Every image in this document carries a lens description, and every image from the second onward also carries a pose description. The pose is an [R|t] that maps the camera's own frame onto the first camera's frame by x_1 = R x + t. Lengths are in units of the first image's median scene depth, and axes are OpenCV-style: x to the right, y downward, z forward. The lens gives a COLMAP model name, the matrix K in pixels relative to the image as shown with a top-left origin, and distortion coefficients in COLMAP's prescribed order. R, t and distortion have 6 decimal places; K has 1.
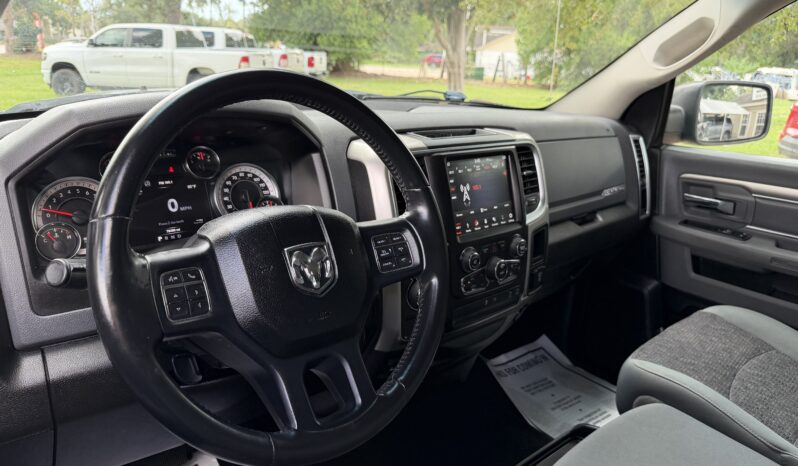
lens RADIAL K [[570.1, 0, 399.5], [0, 570.1, 239.5], [0, 0, 1]] dist [-0.010922, -0.008466]
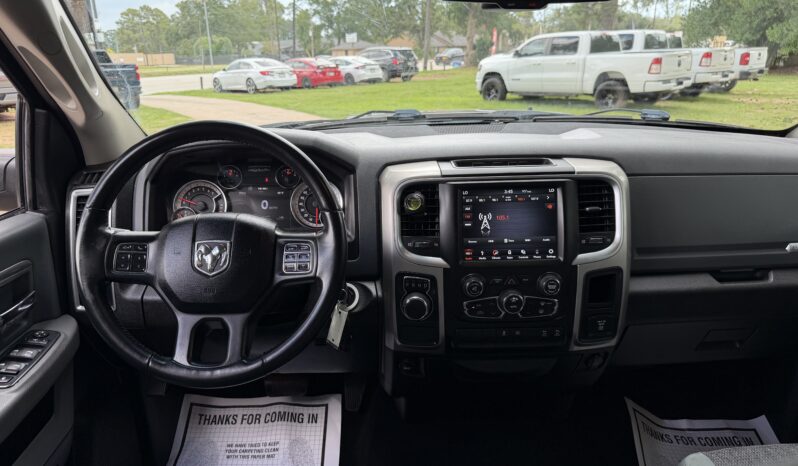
lens RADIAL K [[567.3, 0, 403.6], [0, 567.3, 236.9], [0, 0, 1]] dist [0.029009, -0.045496]
pose [[0.761535, 0.137210, -0.633434, 0.415680], [-0.141977, 0.988913, 0.043521, -0.049647], [0.632382, 0.056790, 0.772572, 0.074853]]
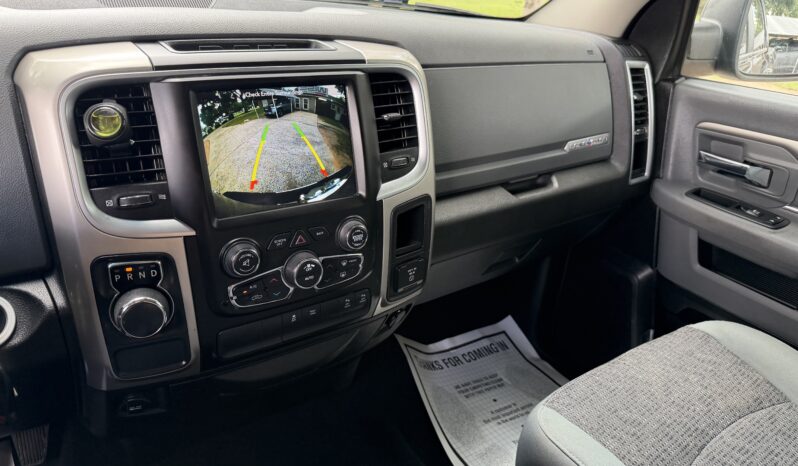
lens RADIAL K [[567.3, 0, 403.6], [0, 567.3, 236.9], [0, 0, 1]] dist [0.029009, -0.045496]
pose [[0.991074, 0.074687, -0.110424, 0.227842], [-0.059304, 0.988855, 0.136561, -0.051033], [0.119392, -0.128793, 0.984458, 0.259462]]
